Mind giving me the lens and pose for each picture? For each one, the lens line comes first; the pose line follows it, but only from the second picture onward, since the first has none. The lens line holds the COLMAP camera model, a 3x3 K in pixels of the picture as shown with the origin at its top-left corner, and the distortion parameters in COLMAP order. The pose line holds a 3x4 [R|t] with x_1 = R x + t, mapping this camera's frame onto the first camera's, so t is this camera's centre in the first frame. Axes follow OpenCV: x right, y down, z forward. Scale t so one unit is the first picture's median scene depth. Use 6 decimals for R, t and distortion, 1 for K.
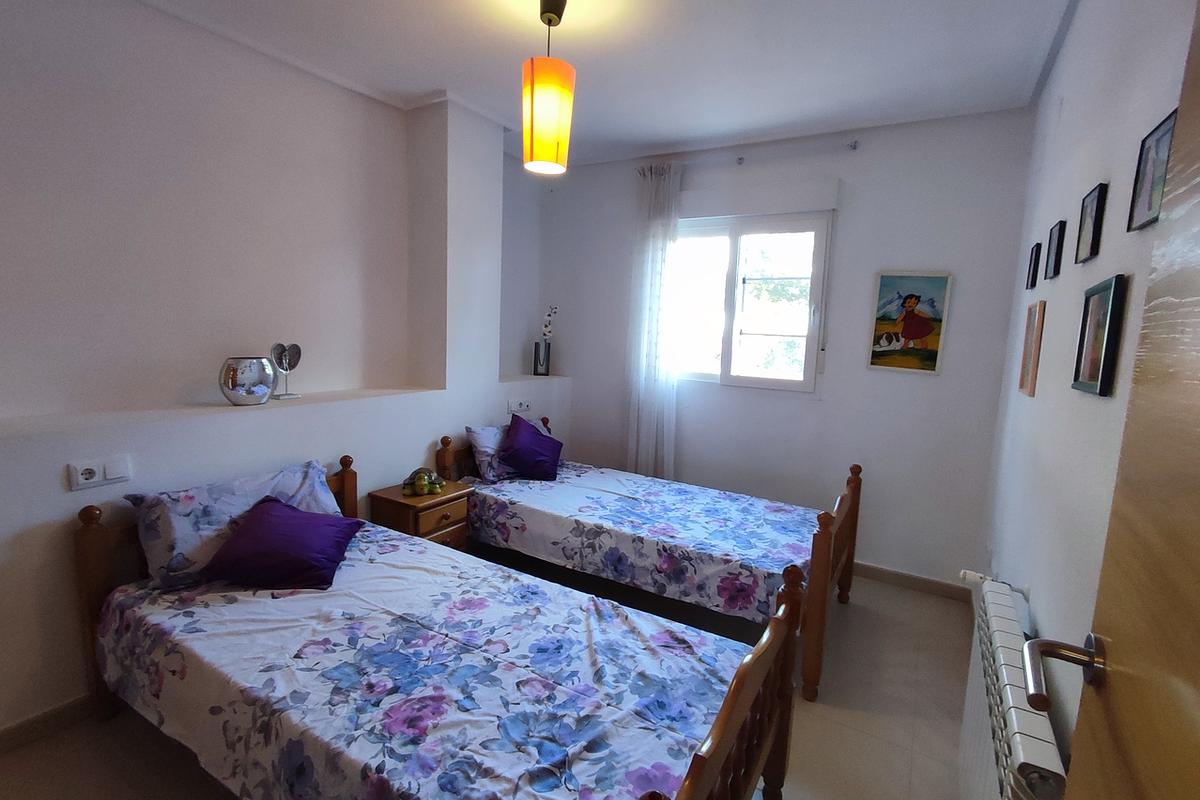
lens RADIAL K [[604.5, 0, 600.0], [0, 604.5, 400.0], [0, 0, 1]] dist [-0.000216, -0.015542]
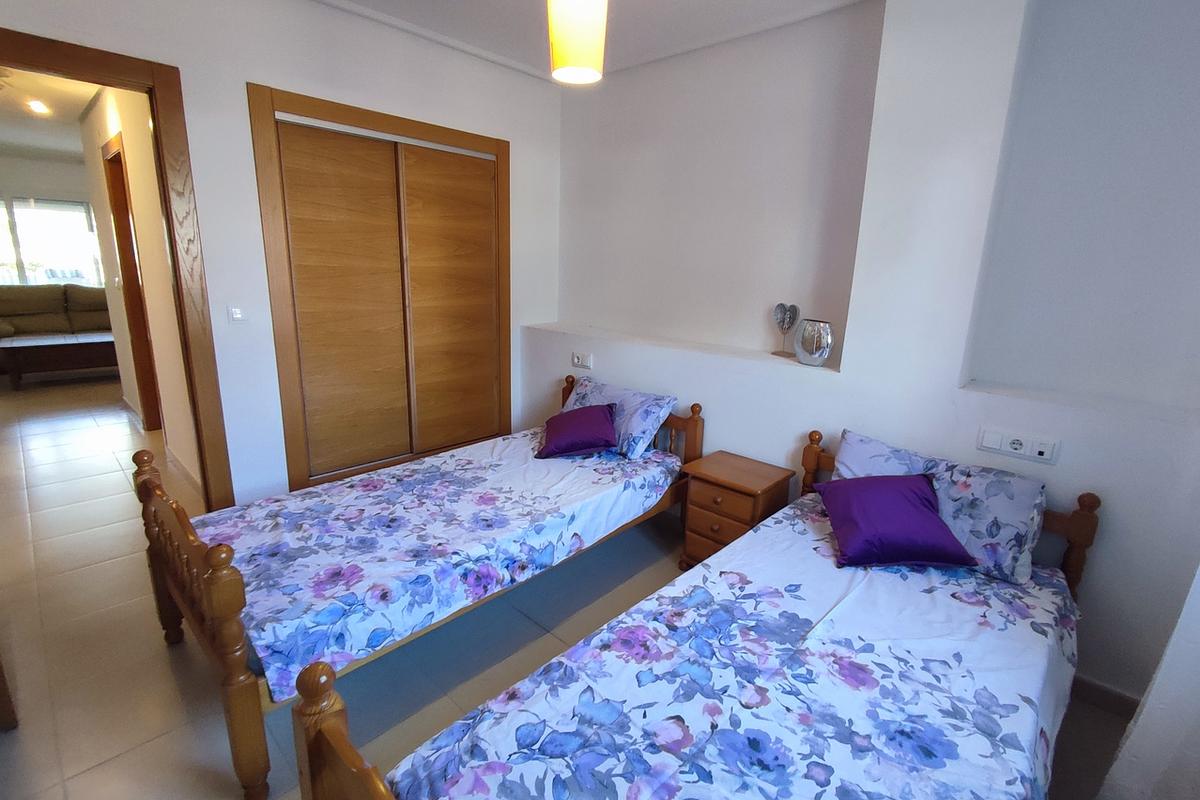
lens RADIAL K [[544.5, 0, 600.0], [0, 544.5, 400.0], [0, 0, 1]] dist [-0.001293, -0.010550]
pose [[-0.234068, 0.189906, -0.953492, 0.733658], [-0.158409, 0.960182, 0.230126, -0.147950], [0.959228, 0.204906, -0.194665, 1.354032]]
